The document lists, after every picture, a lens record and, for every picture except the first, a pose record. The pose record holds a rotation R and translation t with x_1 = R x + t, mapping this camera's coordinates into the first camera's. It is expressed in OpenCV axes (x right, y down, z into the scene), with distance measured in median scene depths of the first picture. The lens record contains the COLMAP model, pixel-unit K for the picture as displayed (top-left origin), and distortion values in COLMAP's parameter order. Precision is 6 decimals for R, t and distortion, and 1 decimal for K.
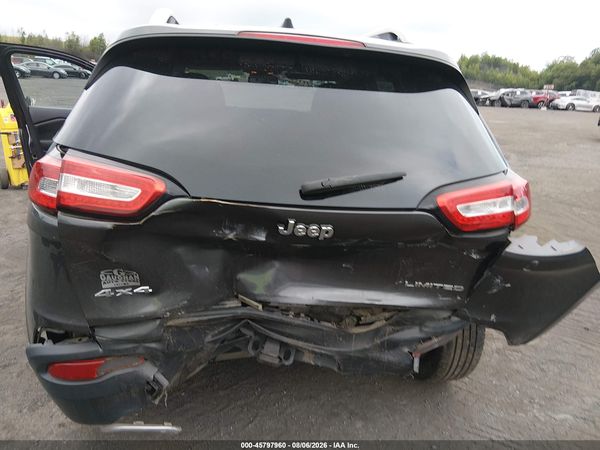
lens RADIAL K [[510.7, 0, 300.0], [0, 510.7, 225.0], [0, 0, 1]] dist [0.080100, -0.177156]
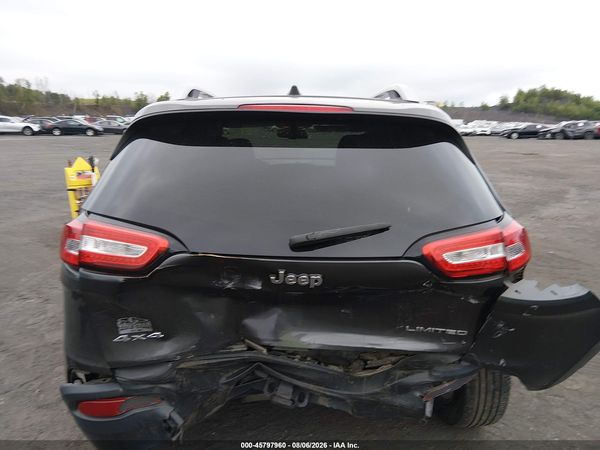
lens RADIAL K [[510.7, 0, 300.0], [0, 510.7, 225.0], [0, 0, 1]] dist [0.080100, -0.177156]
pose [[0.990836, -0.028310, -0.132067, 0.143060], [0.018206, 0.996857, -0.077098, -0.018508], [0.133834, 0.073987, 0.988238, -0.071697]]
